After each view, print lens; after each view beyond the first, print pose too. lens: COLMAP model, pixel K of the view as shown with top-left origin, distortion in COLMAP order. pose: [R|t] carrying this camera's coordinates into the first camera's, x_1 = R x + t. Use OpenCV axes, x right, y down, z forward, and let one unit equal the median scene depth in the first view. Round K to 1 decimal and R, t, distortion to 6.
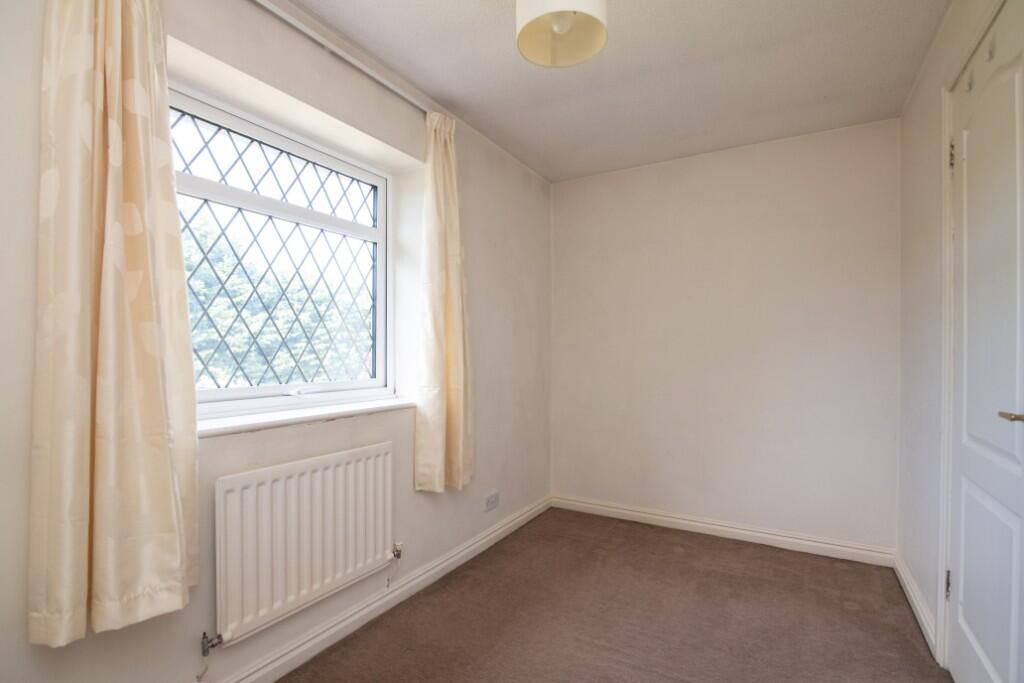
lens RADIAL K [[473.9, 0, 509.3], [0, 473.9, 347.1], [0, 0, 1]] dist [-0.018913, 0.000995]
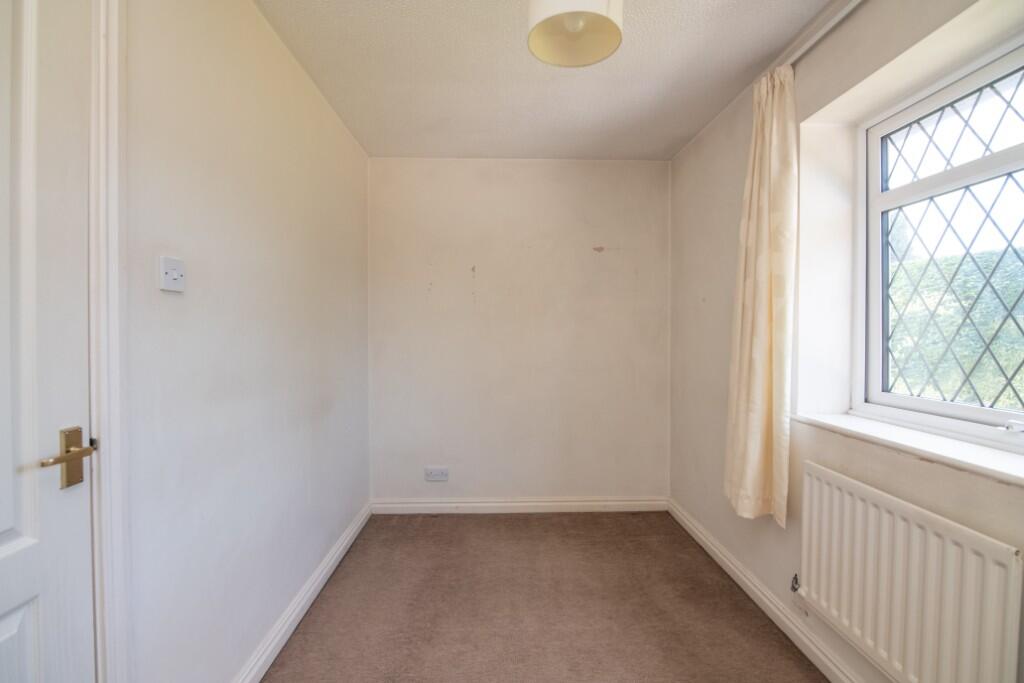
lens RADIAL K [[473.9, 0, 505.9], [0, 473.9, 334.4], [0, 0, 1]] dist [-0.018913, 0.000995]
pose [[-0.846926, -0.000006, -0.531711, 0.538281], [-0.002324, 0.999990, 0.003690, -0.038677], [0.531706, 0.004361, -0.846918, 1.255041]]
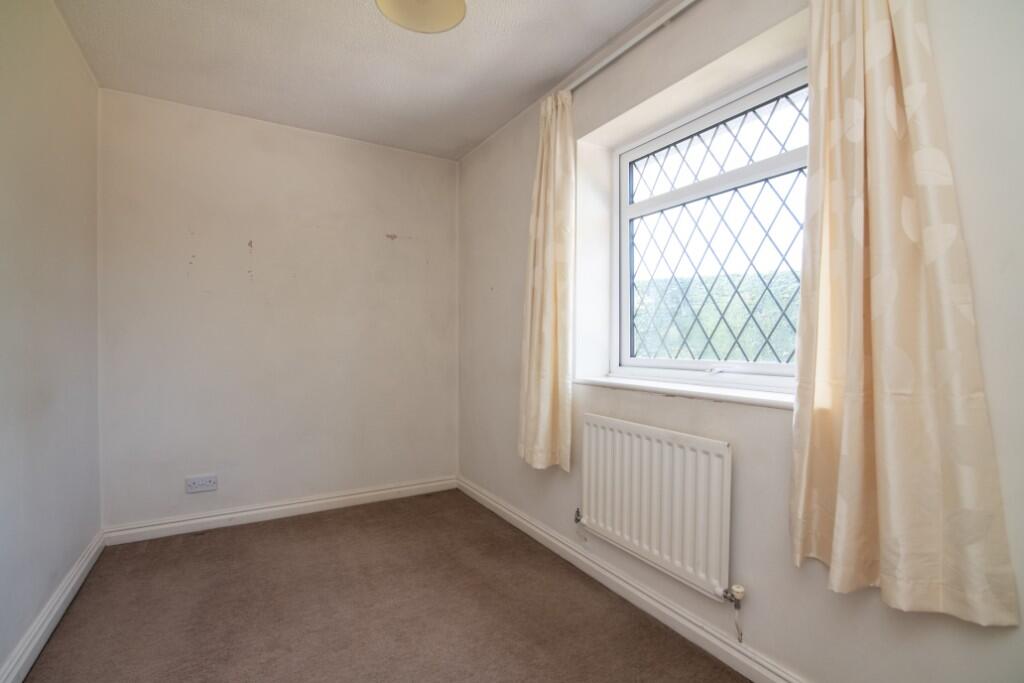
lens RADIAL K [[473.9, 0, 506.3], [0, 473.9, 342.9], [0, 0, 1]] dist [-0.018913, 0.000995]
pose [[-0.482251, -0.003469, -0.876026, 0.641276], [-0.002350, 0.999994, -0.002666, 0.047443], [0.876030, 0.000773, -0.482256, 1.170075]]
